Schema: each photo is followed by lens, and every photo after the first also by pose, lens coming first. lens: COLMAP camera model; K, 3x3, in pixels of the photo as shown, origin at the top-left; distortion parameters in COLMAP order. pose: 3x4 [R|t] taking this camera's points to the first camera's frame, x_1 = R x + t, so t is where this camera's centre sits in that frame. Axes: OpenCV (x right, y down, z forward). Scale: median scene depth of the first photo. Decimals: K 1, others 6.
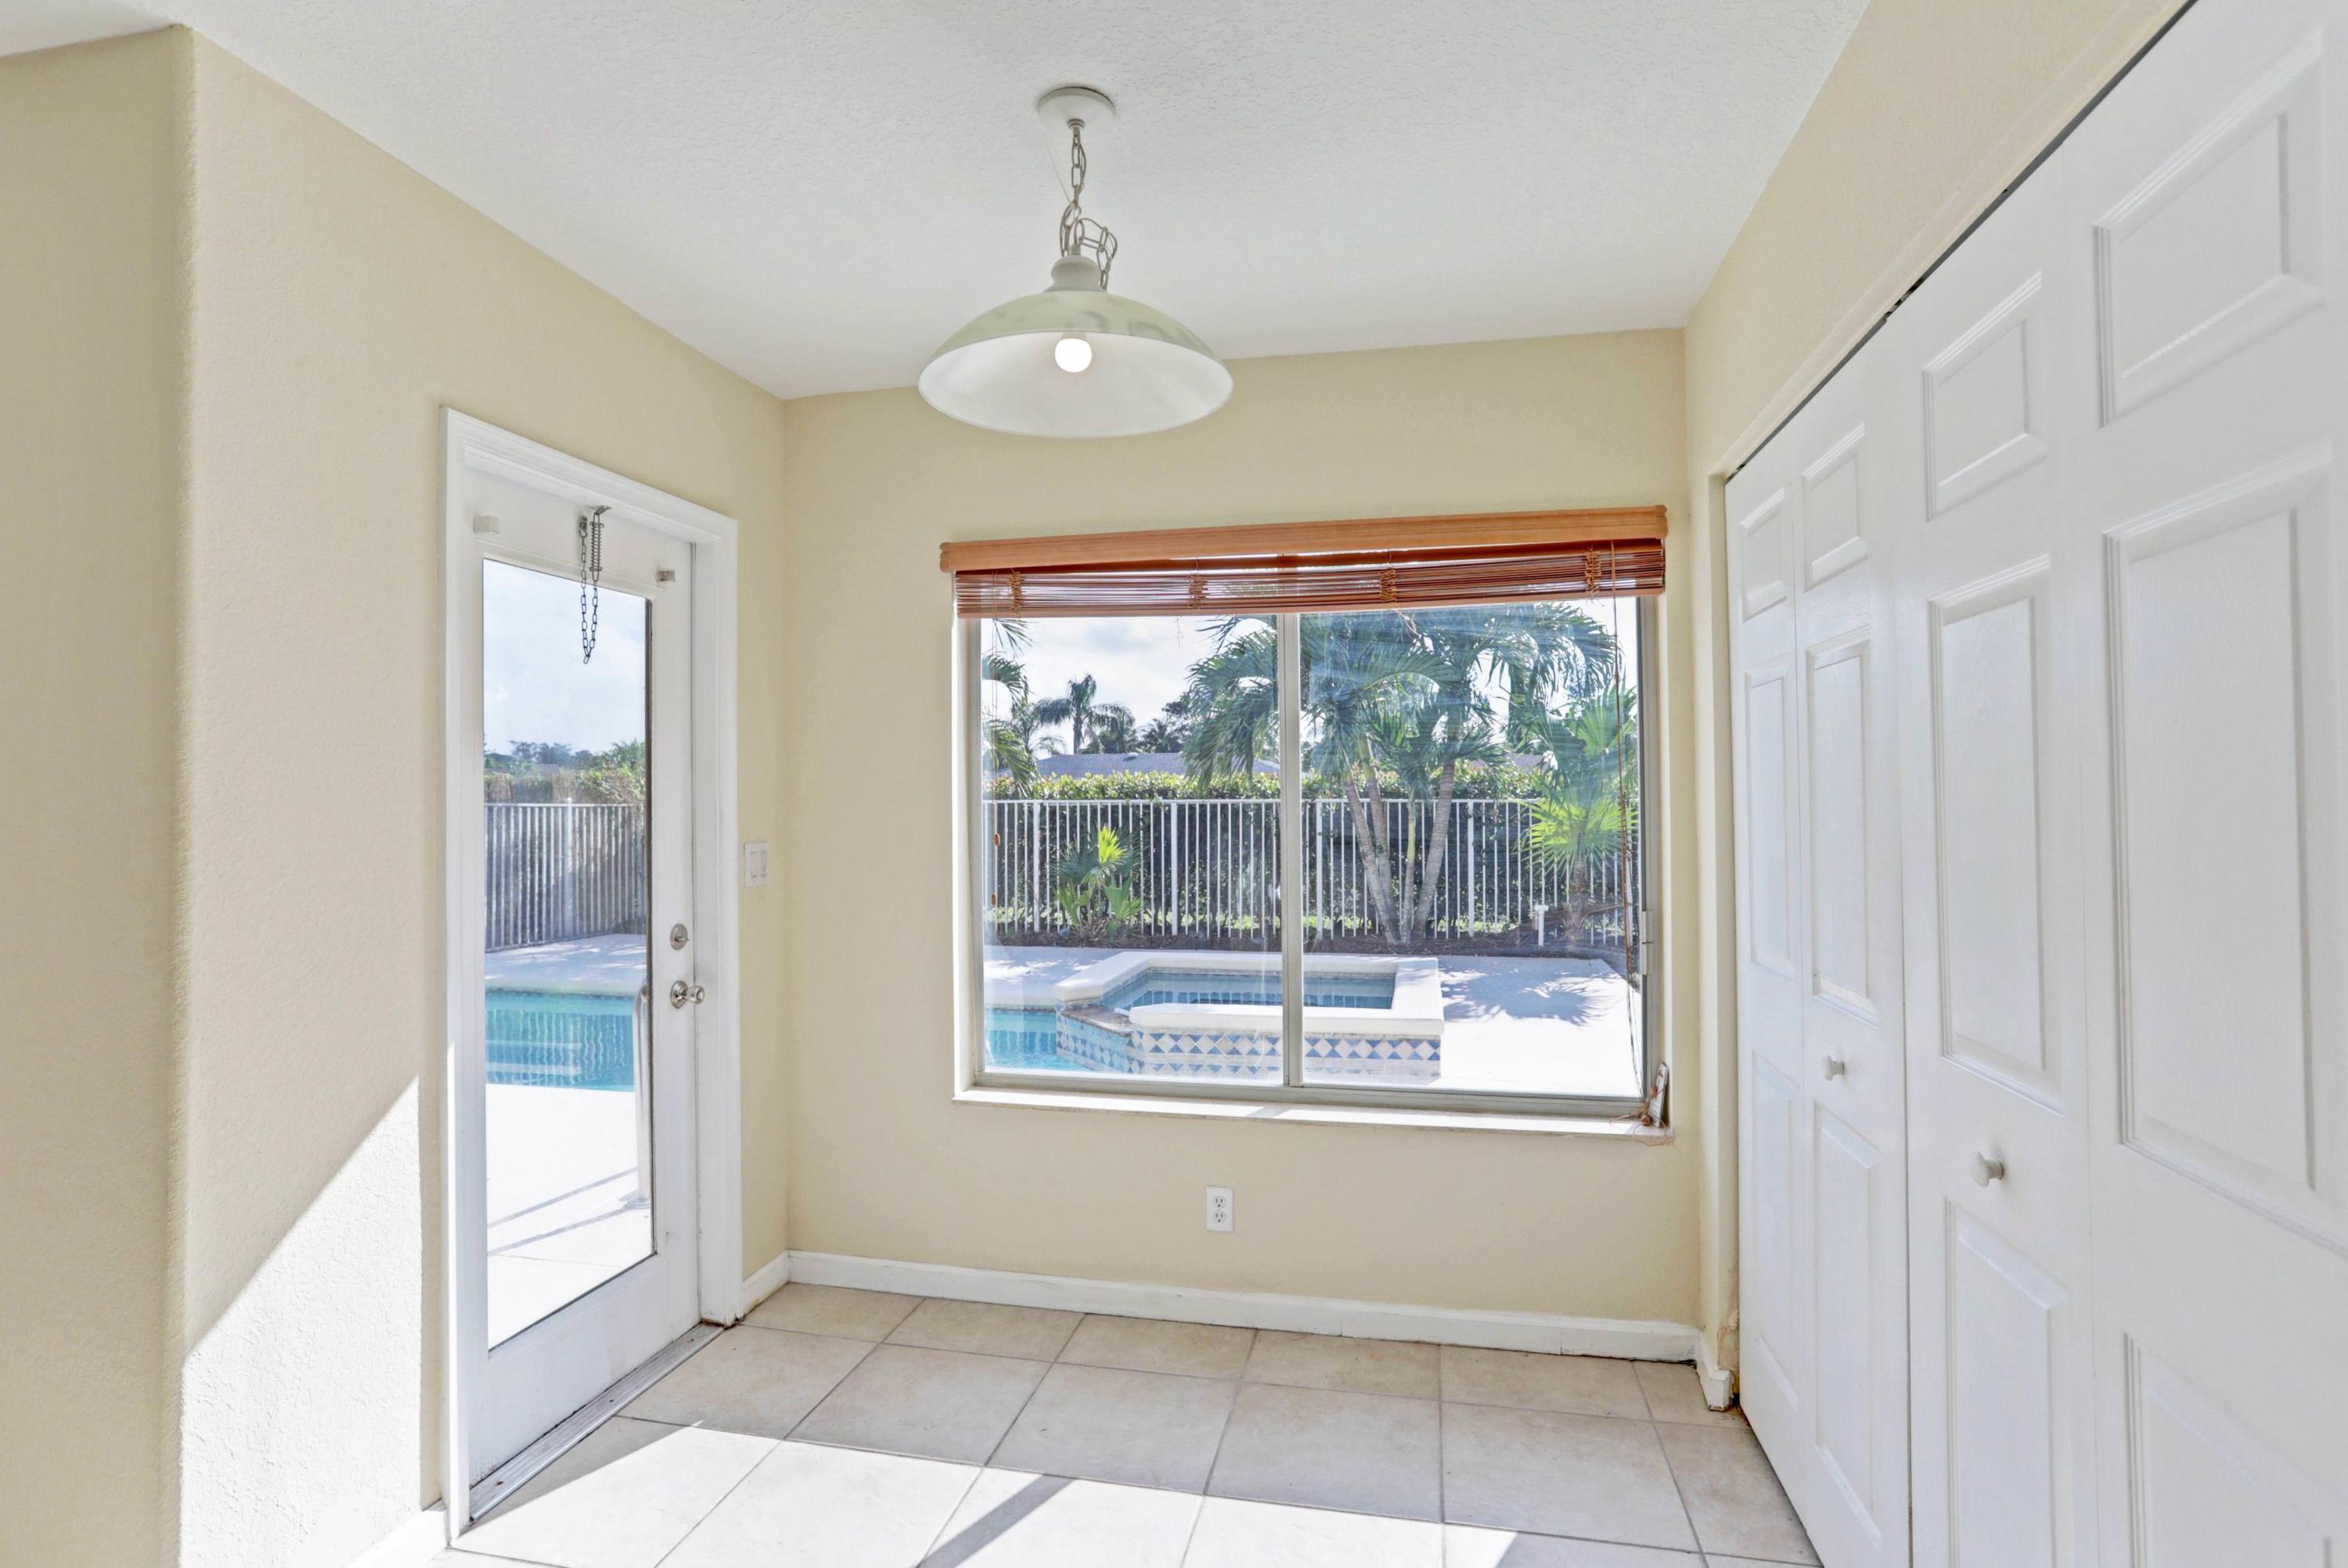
lens RADIAL K [[1153.9, 0, 1186.5], [0, 1153.9, 773.9], [0, 0, 1]] dist [-0.057549, 0.032236]
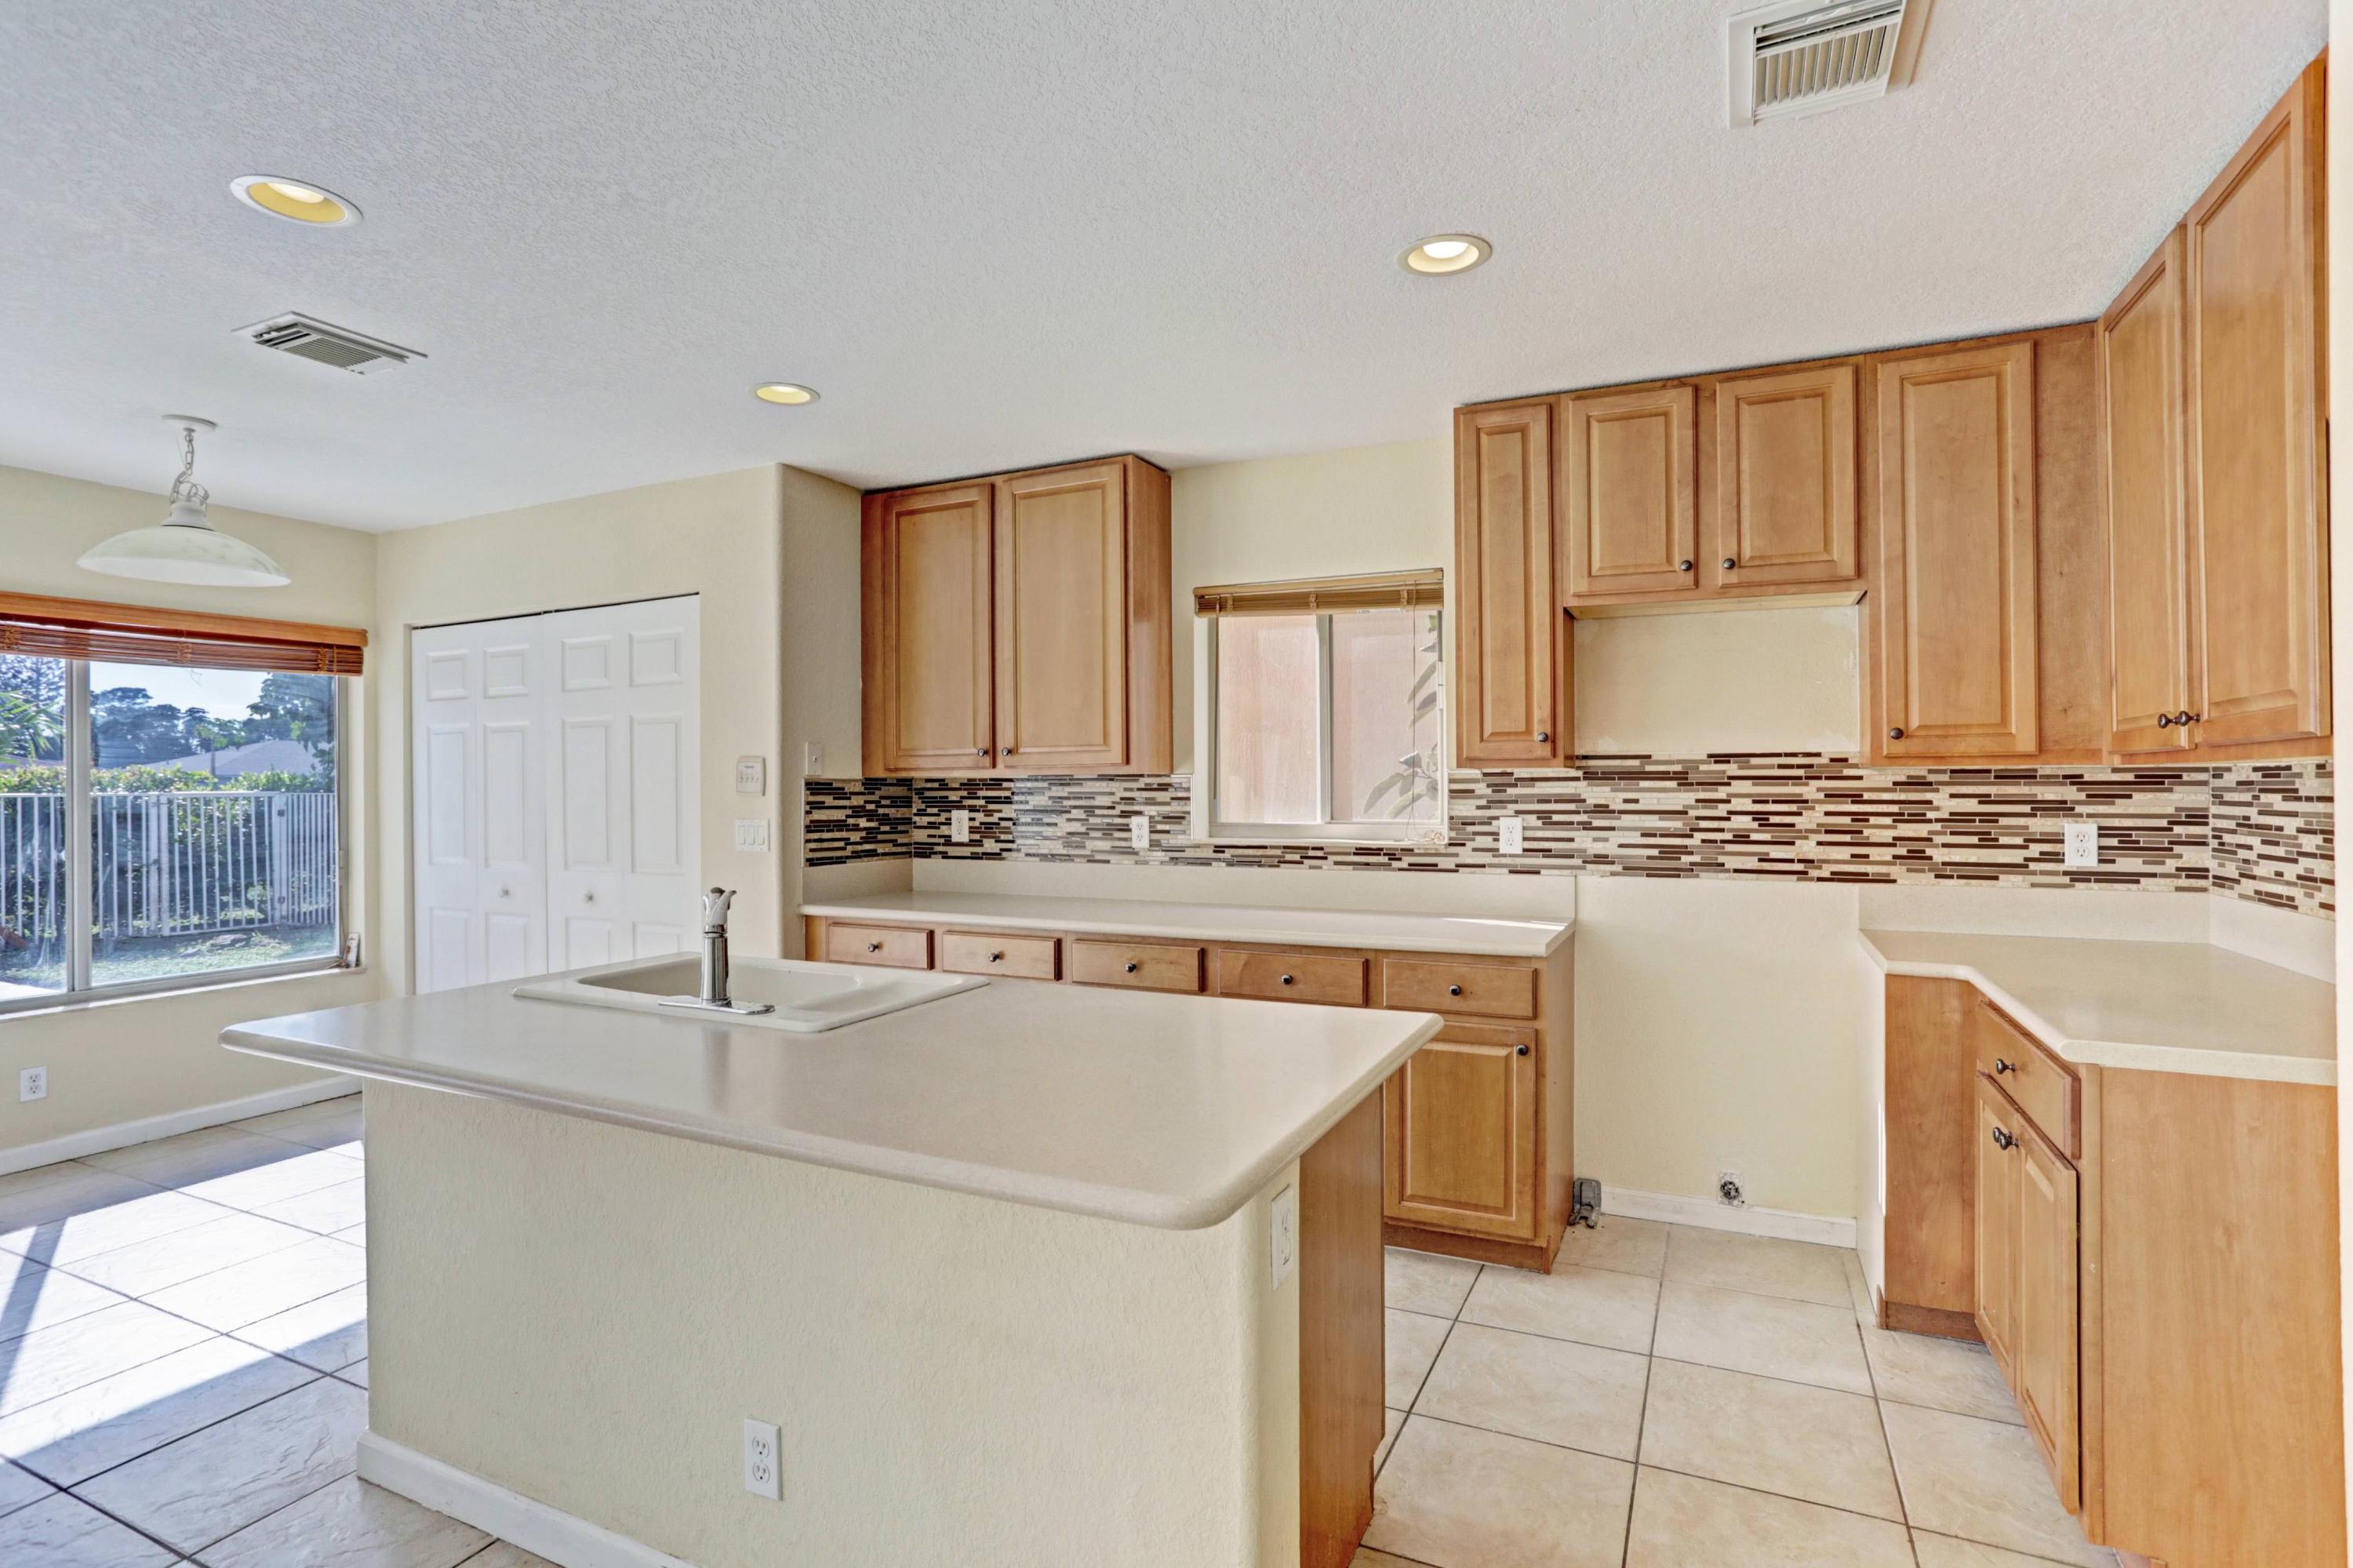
lens RADIAL K [[1156.6, 0, 1177.3], [0, 1156.6, 777.9], [0, 0, 1]] dist [-0.057549, 0.032236]
pose [[0.240488, 0.005662, 0.970636, -0.255798], [-0.012789, 0.999915, -0.002665, -0.001375], [-0.970568, -0.011773, 0.240540, -0.178332]]
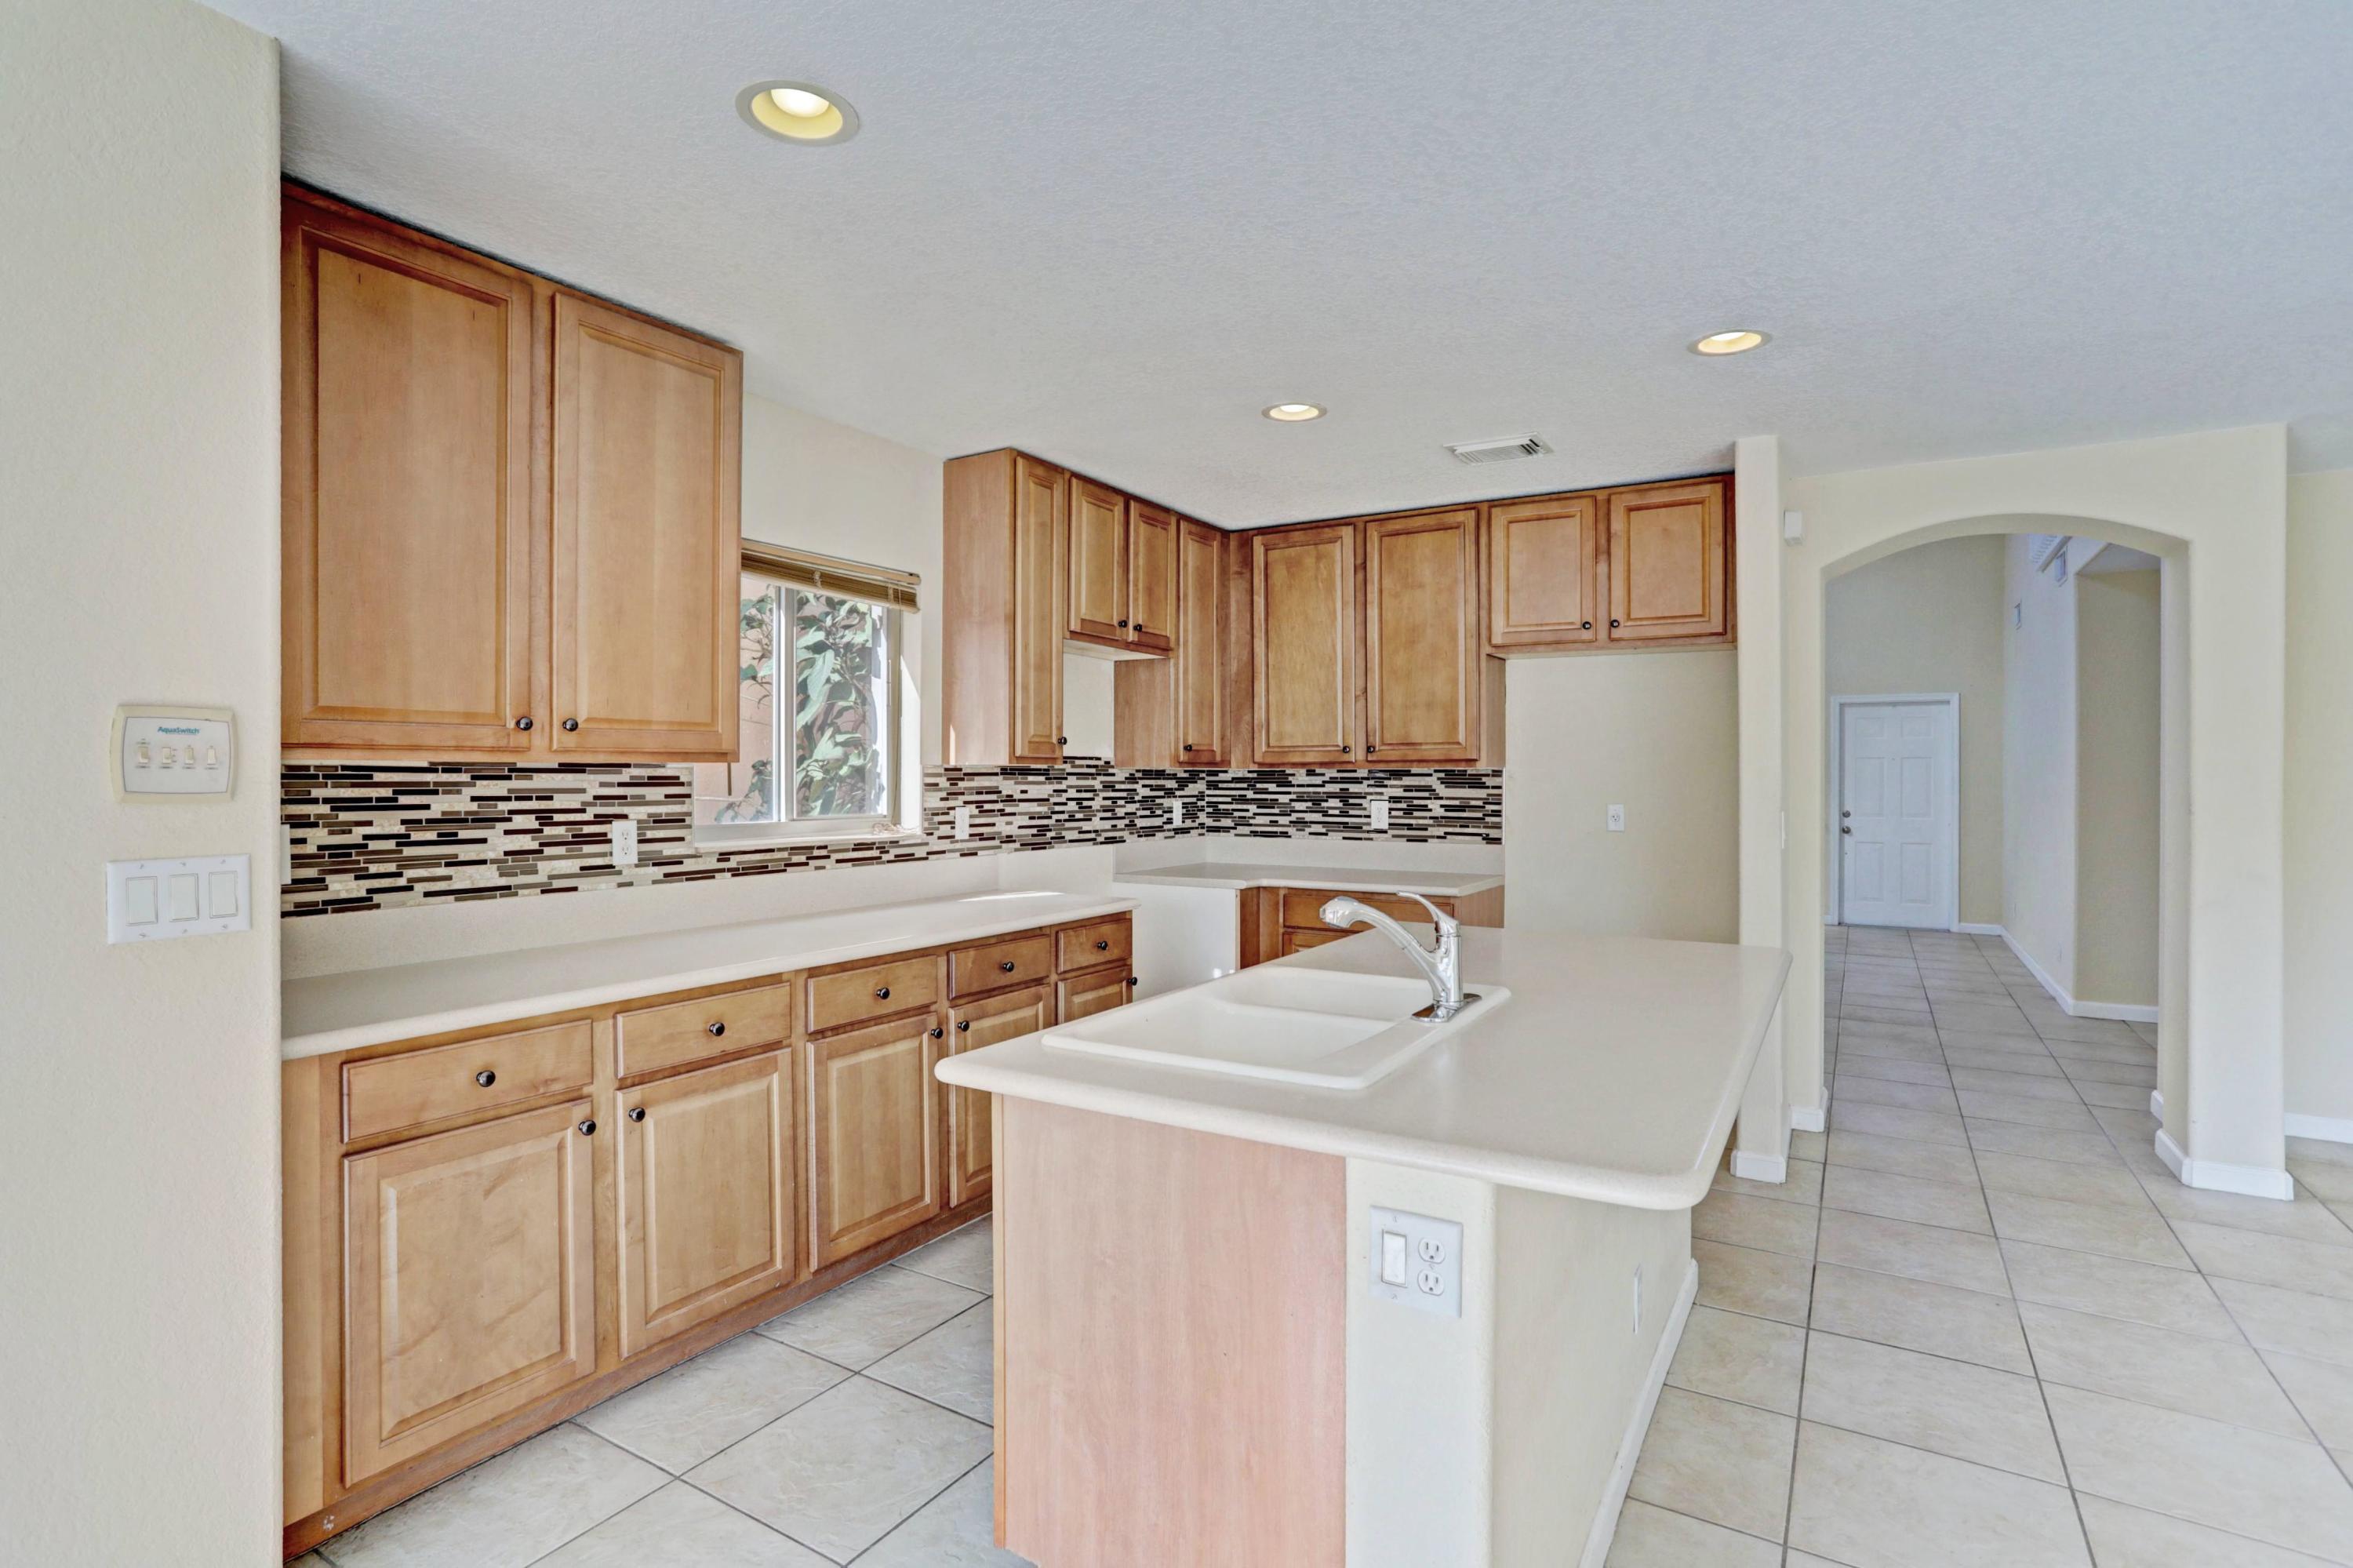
lens RADIAL K [[1156.6, 0, 1175.1], [0, 1156.6, 775.8], [0, 0, 1]] dist [-0.057549, 0.032236]
pose [[-0.942454, 0.002121, 0.334329, -0.104400], [-0.003861, 0.999844, -0.017227, 0.003739], [-0.334313, -0.017527, -0.942299, 0.138521]]
